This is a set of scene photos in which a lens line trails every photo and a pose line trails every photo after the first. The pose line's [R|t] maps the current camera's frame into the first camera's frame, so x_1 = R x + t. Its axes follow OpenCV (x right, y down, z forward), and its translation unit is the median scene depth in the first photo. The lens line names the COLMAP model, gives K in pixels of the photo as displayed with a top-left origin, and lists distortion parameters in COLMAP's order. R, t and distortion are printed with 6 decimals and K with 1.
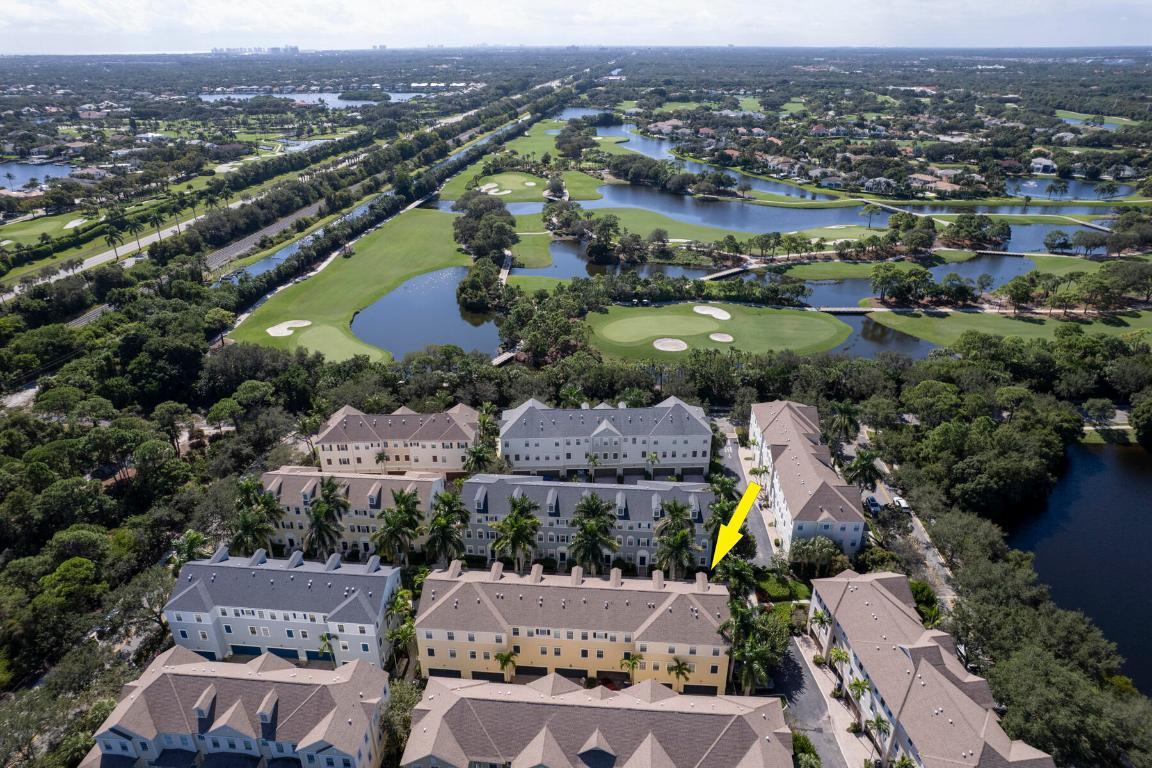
lens RADIAL K [[738.6, 0, 577.2], [0, 738.6, 385.5], [0, 0, 1]] dist [-0.077491, 0.072779]
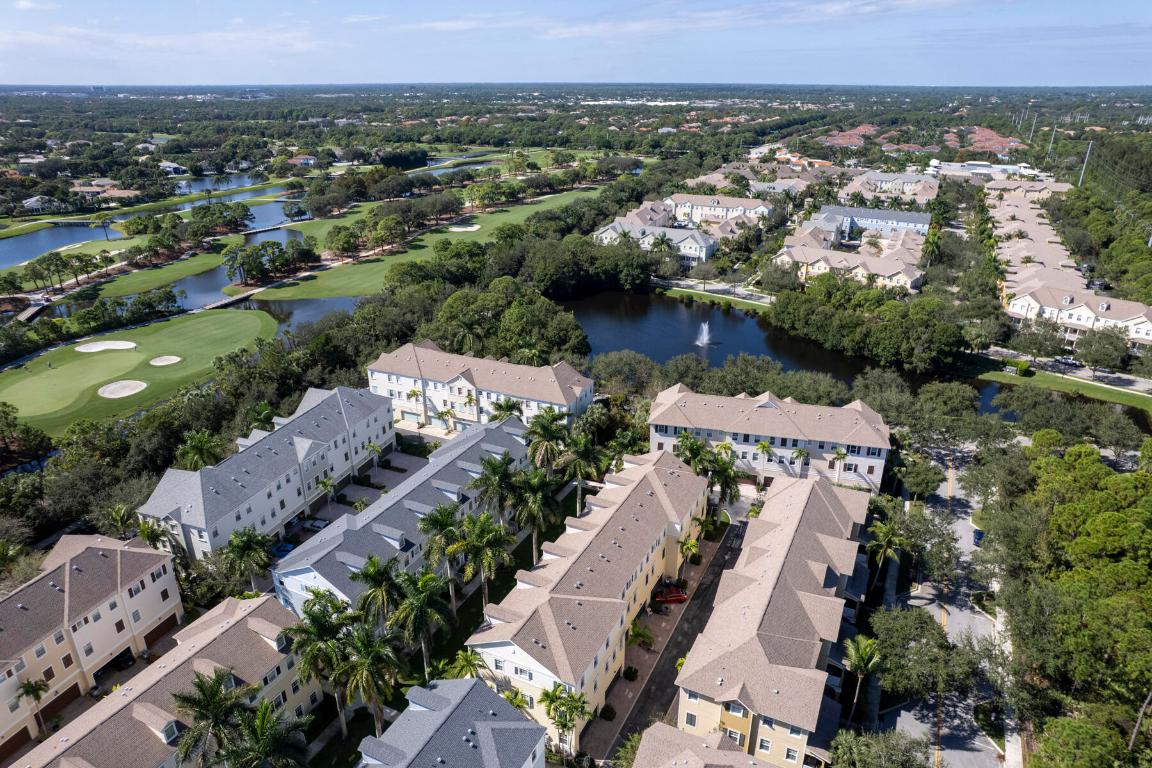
lens RADIAL K [[734.5, 0, 576.5], [0, 734.5, 390.5], [0, 0, 1]] dist [-0.071168, 0.063629]
pose [[0.362793, -0.361348, 0.858958, -0.248627], [0.394446, 0.894657, 0.209766, -0.019648], [-0.844271, 0.262711, 0.467108, 0.216705]]
